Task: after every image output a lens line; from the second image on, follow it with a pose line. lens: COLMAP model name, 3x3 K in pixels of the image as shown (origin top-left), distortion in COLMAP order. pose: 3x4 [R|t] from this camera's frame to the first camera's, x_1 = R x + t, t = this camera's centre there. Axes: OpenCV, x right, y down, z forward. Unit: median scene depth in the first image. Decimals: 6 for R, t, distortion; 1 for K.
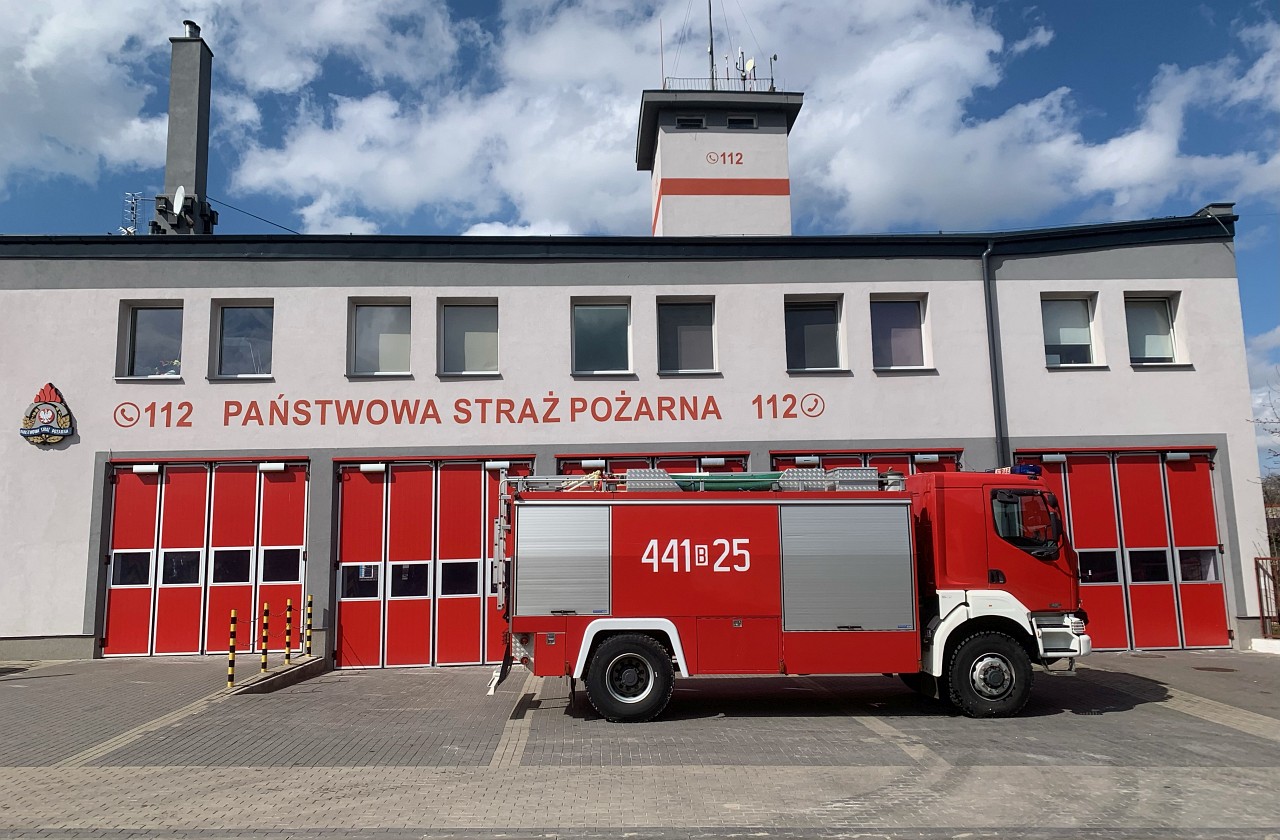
lens RADIAL K [[969.1, 0, 662.7], [0, 969.1, 449.0], [0, 0, 1]] dist [0.030187, -0.034530]
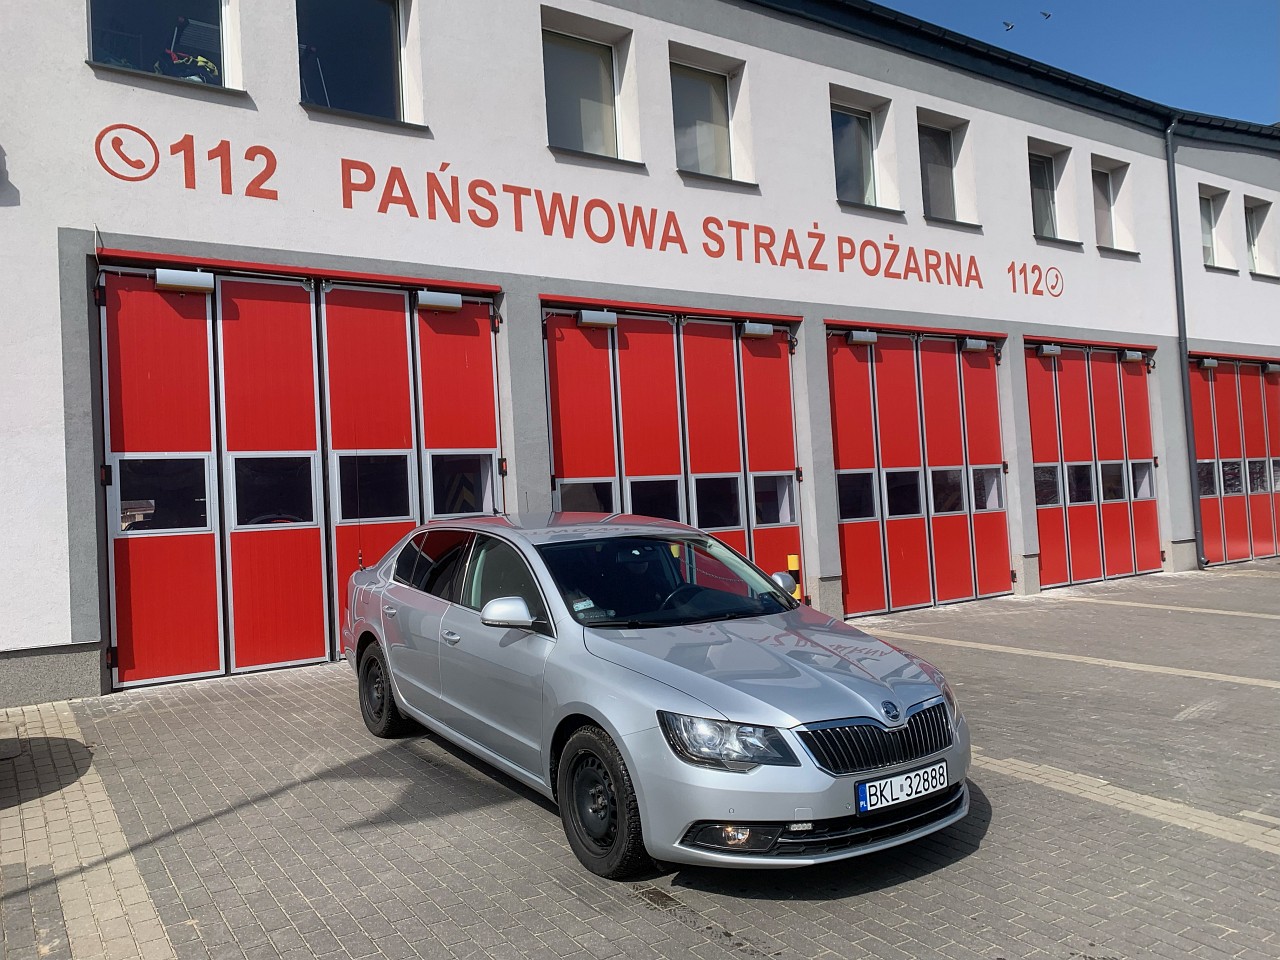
lens RADIAL K [[963.2, 0, 638.7], [0, 963.2, 484.5], [0, 0, 1]] dist [0.029771, -0.029909]
pose [[0.863568, -0.011250, 0.504107, -0.565150], [-0.031393, 0.996612, 0.076021, 0.074349], [-0.503254, -0.081475, 0.860289, 0.478818]]
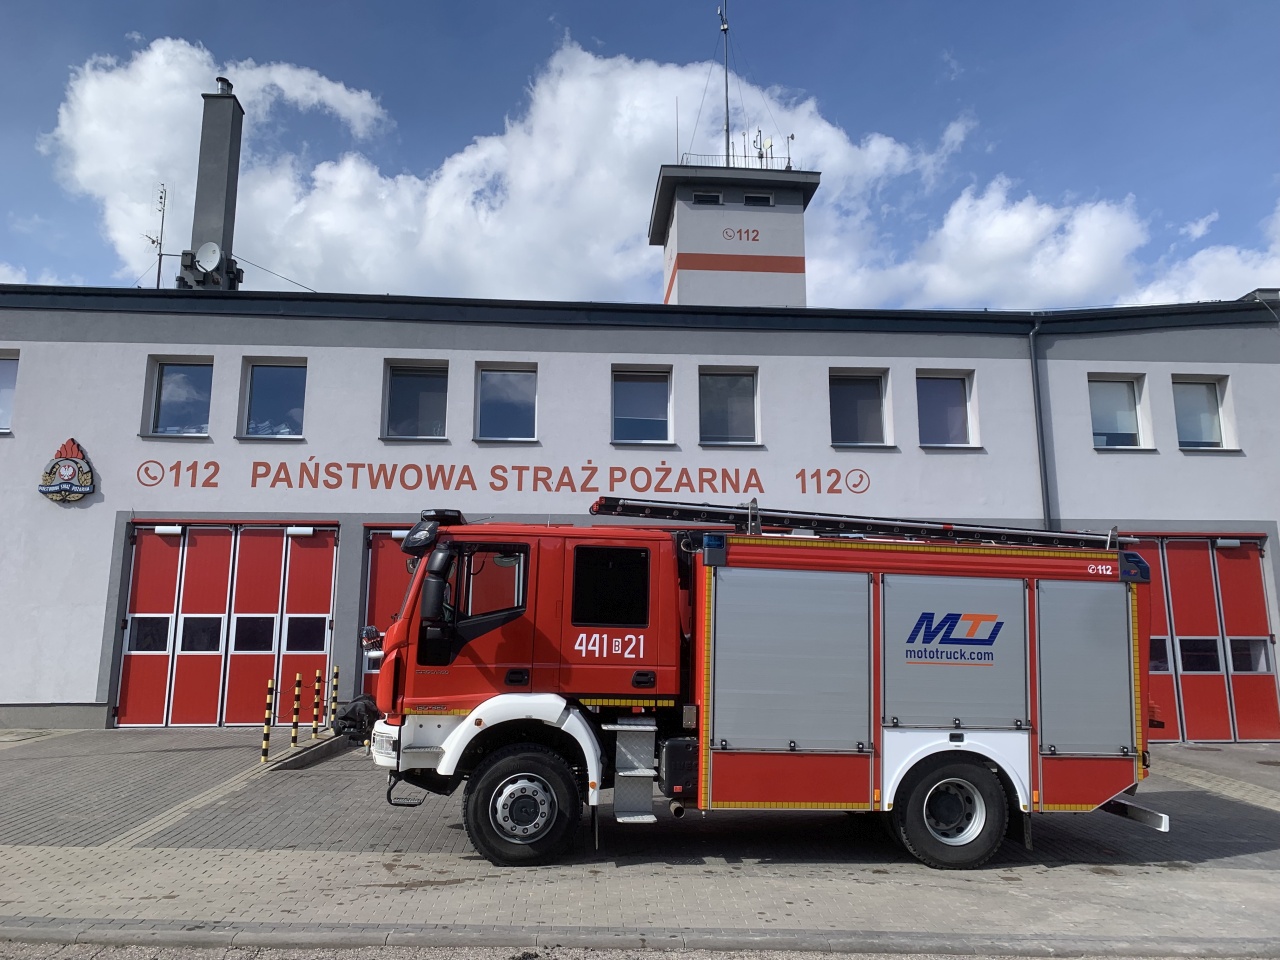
lens RADIAL K [[963.2, 0, 636.7], [0, 963.2, 488.5], [0, 0, 1]] dist [0.029771, -0.029909]
pose [[0.999597, 0.024333, 0.014592, -0.082554], [-0.023686, 0.998795, -0.042990, 0.009566], [-0.015621, 0.042627, 0.998969, 0.037632]]
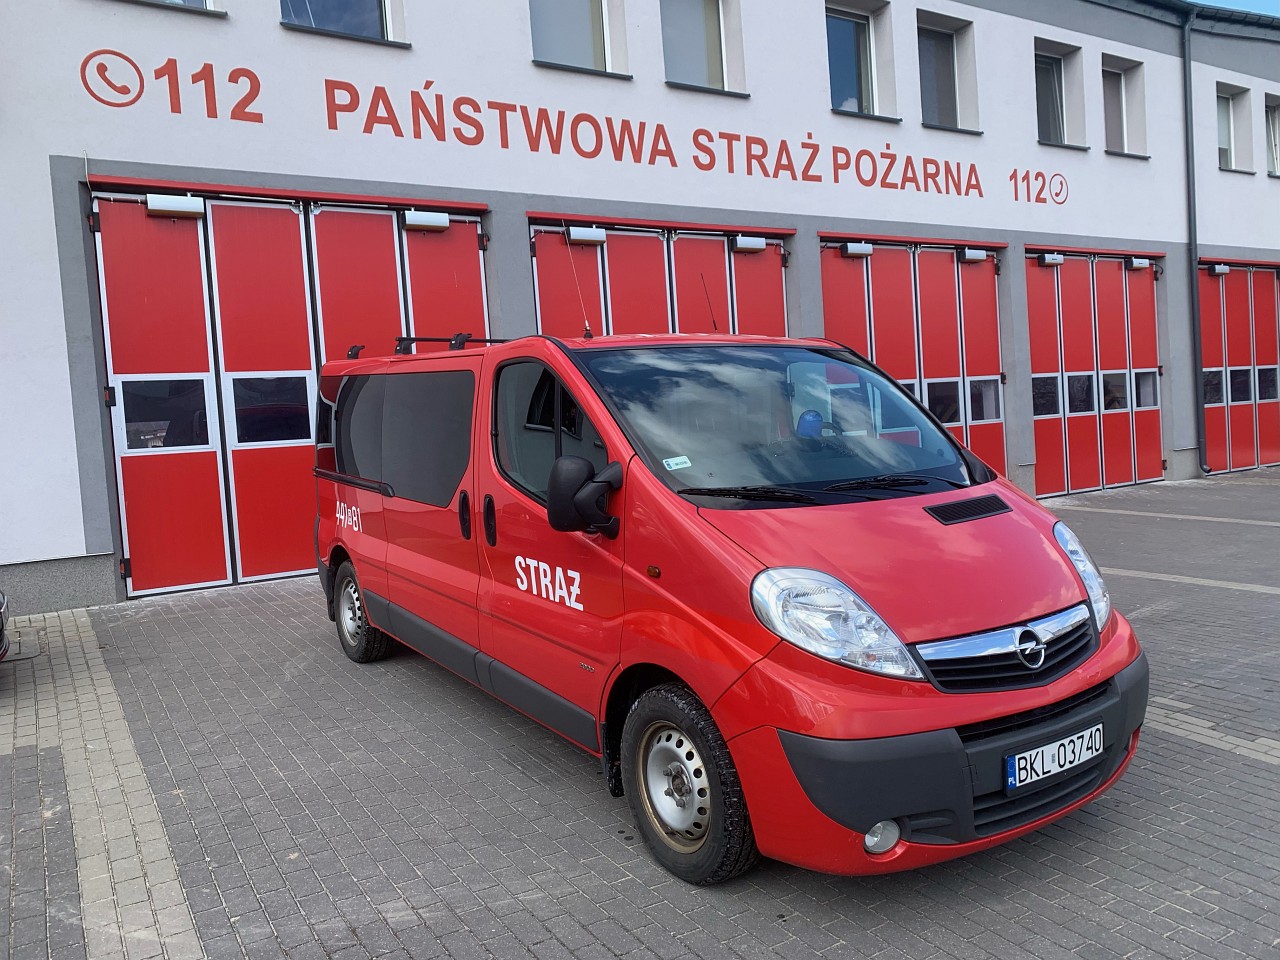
lens RADIAL K [[963.2, 0, 641.6], [0, 963.2, 481.3], [0, 0, 1]] dist [0.029771, -0.029909]
pose [[0.876000, -0.061761, 0.478341, -0.553838], [-0.017840, 0.986940, 0.160099, 0.072783], [-0.481981, -0.148780, 0.863457, 0.453290]]
